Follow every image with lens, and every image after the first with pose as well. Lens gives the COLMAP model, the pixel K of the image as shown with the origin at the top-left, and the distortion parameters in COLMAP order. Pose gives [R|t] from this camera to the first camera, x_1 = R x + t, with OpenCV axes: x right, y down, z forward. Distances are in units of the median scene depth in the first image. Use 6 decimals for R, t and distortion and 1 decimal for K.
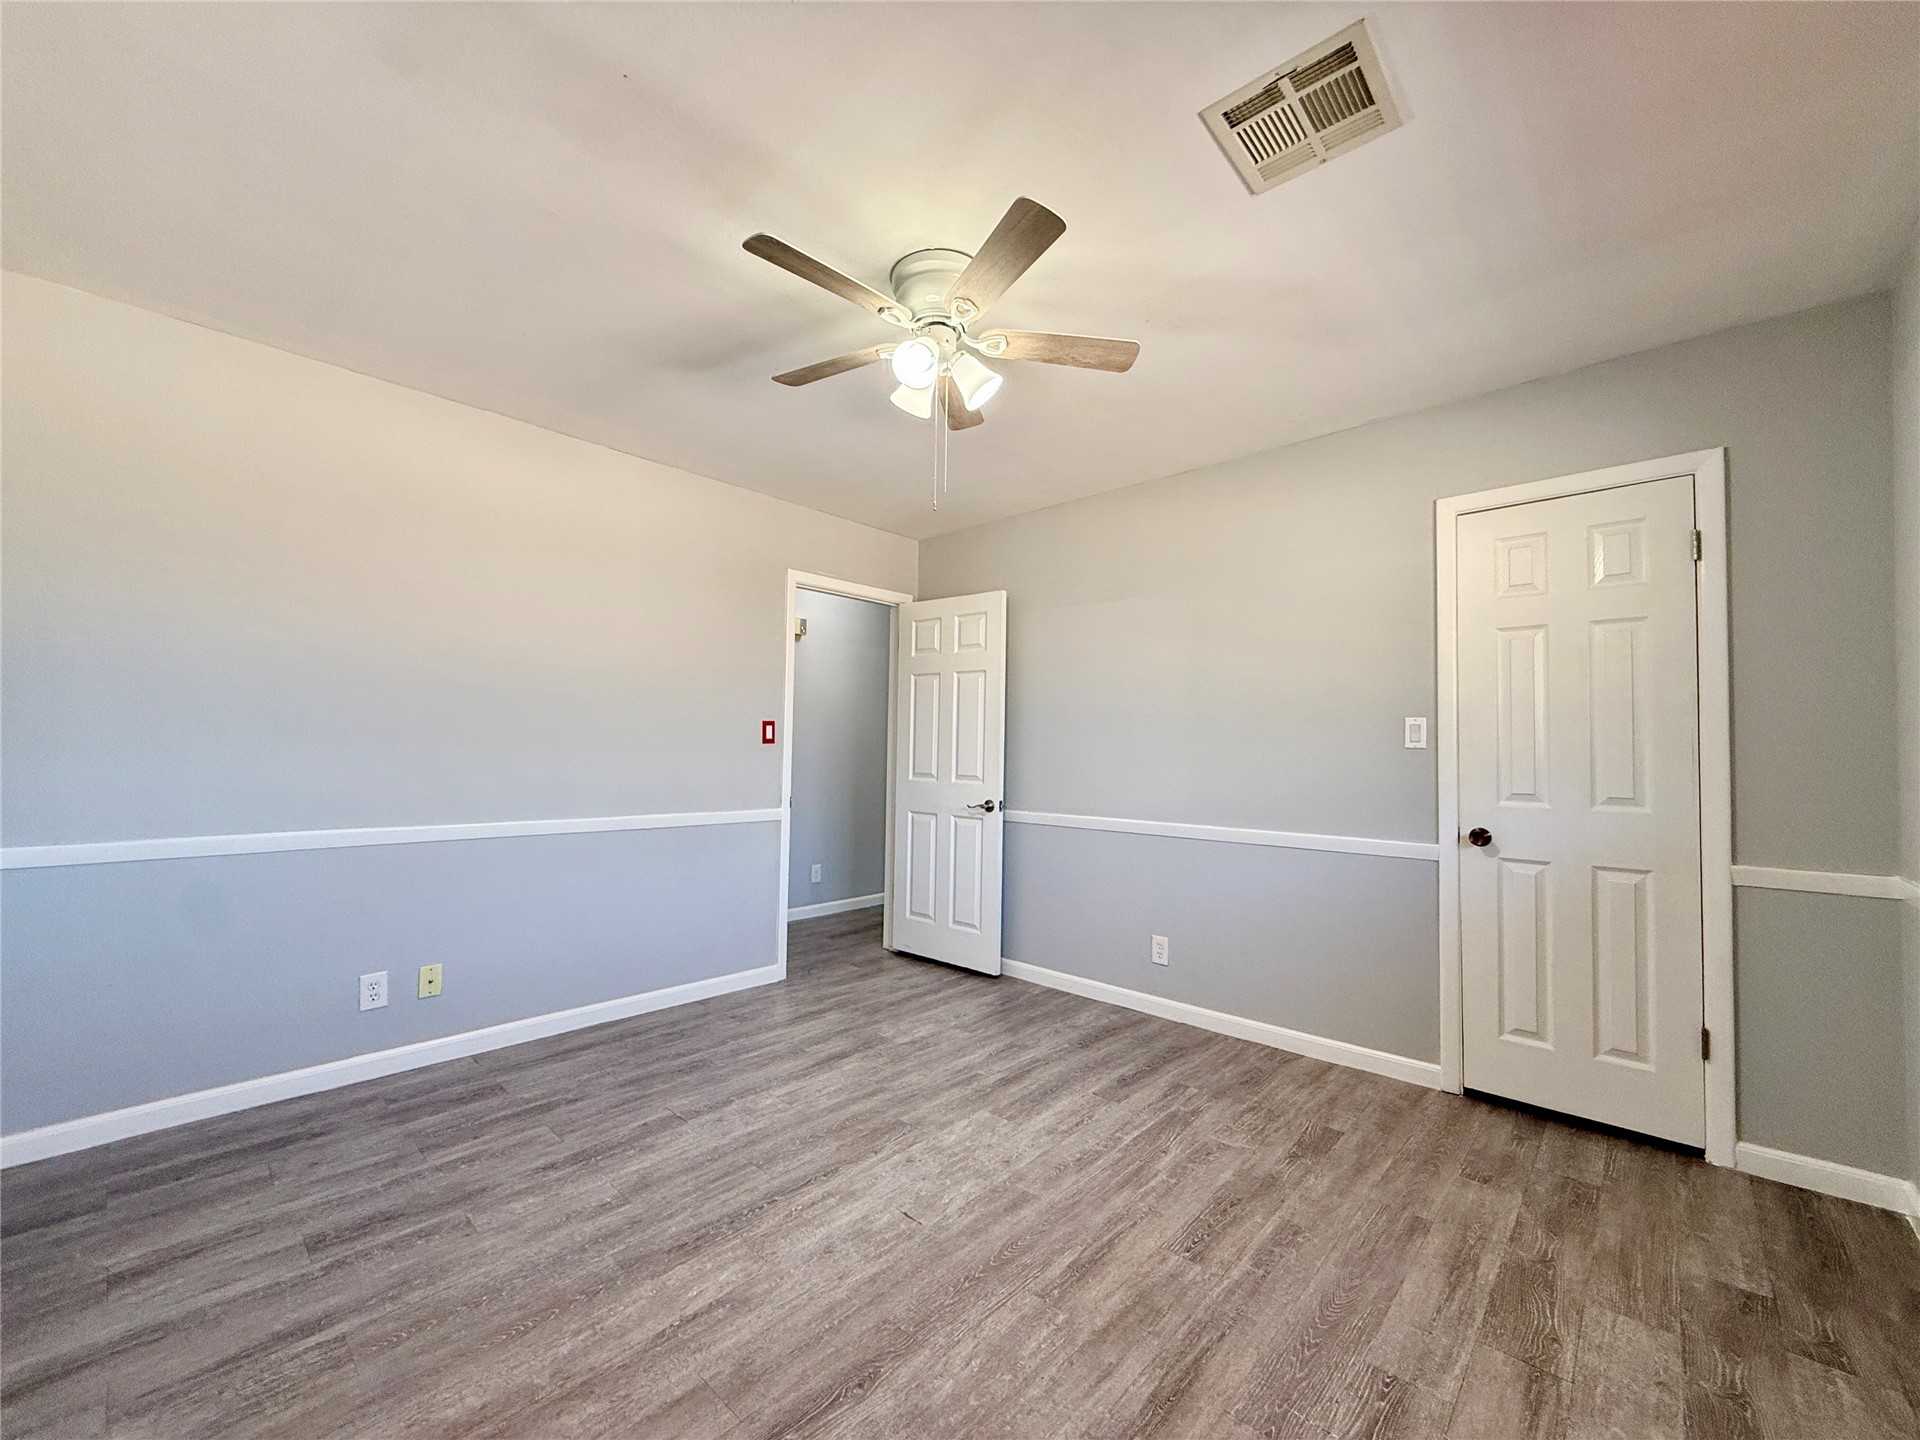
lens RADIAL K [[764.1, 0, 957.4], [0, 764.1, 725.9], [0, 0, 1]] dist [-0.000172, -0.000378]
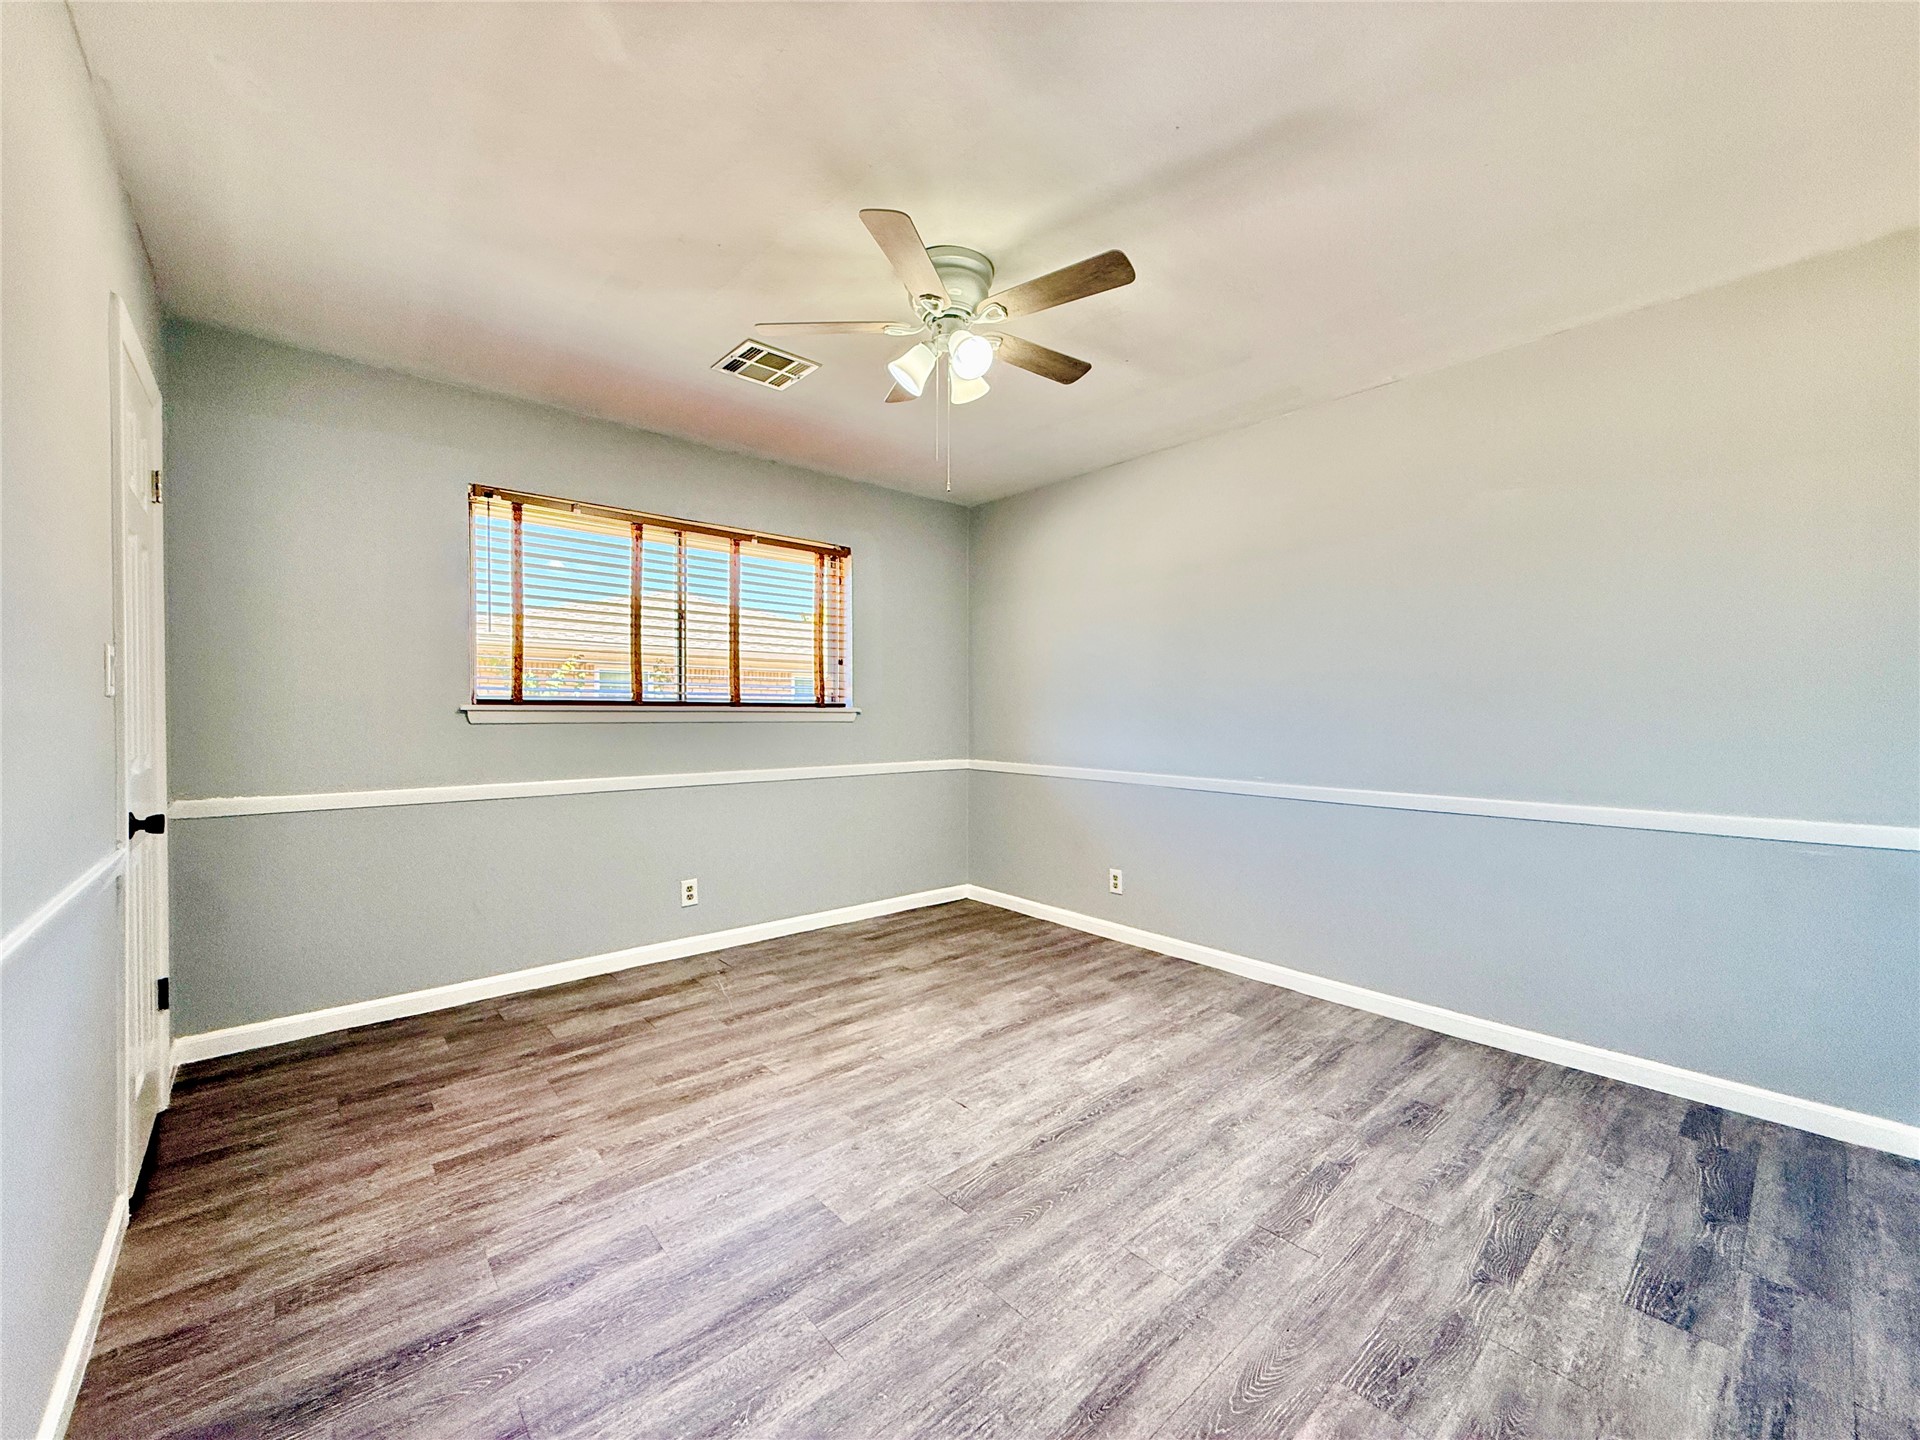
lens RADIAL K [[764.1, 0, 957.4], [0, 764.1, 725.9], [0, 0, 1]] dist [-0.000172, -0.000378]
pose [[-0.994548, -0.018814, 0.102566, -0.156175], [-0.020030, 0.999741, -0.010834, 0.062355], [-0.102335, -0.012830, -0.994667, 2.040169]]
